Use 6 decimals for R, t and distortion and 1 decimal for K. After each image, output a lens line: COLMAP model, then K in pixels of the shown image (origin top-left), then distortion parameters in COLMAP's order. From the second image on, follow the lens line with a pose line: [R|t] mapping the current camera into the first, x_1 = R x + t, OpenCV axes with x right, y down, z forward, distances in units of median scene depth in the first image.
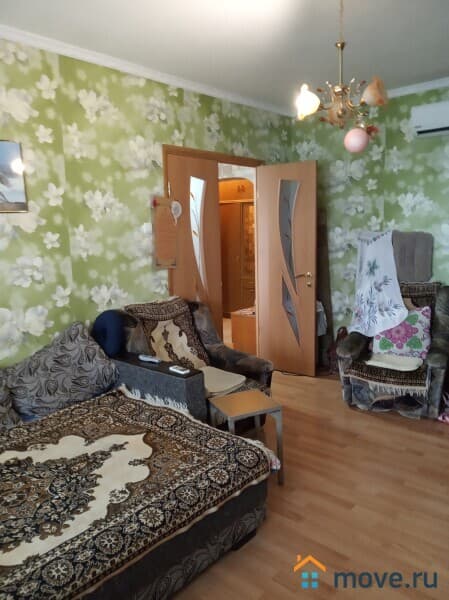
lens RADIAL K [[463.9, 0, 233.2], [0, 463.9, 301.3], [0, 0, 1]] dist [0.008761, -0.056102]
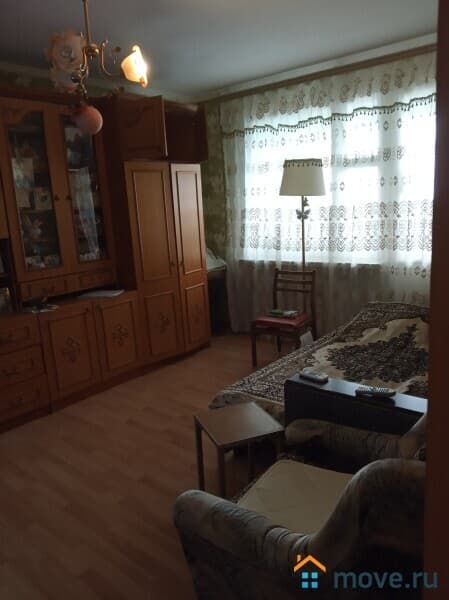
lens RADIAL K [[463.9, 0, 233.2], [0, 463.9, 301.3], [0, 0, 1]] dist [0.008761, -0.056102]
pose [[-0.996266, 0.086248, -0.003878, 0.022308], [0.078908, 0.927877, 0.364442, -0.374095], [0.035031, 0.362775, -0.931218, 2.275127]]
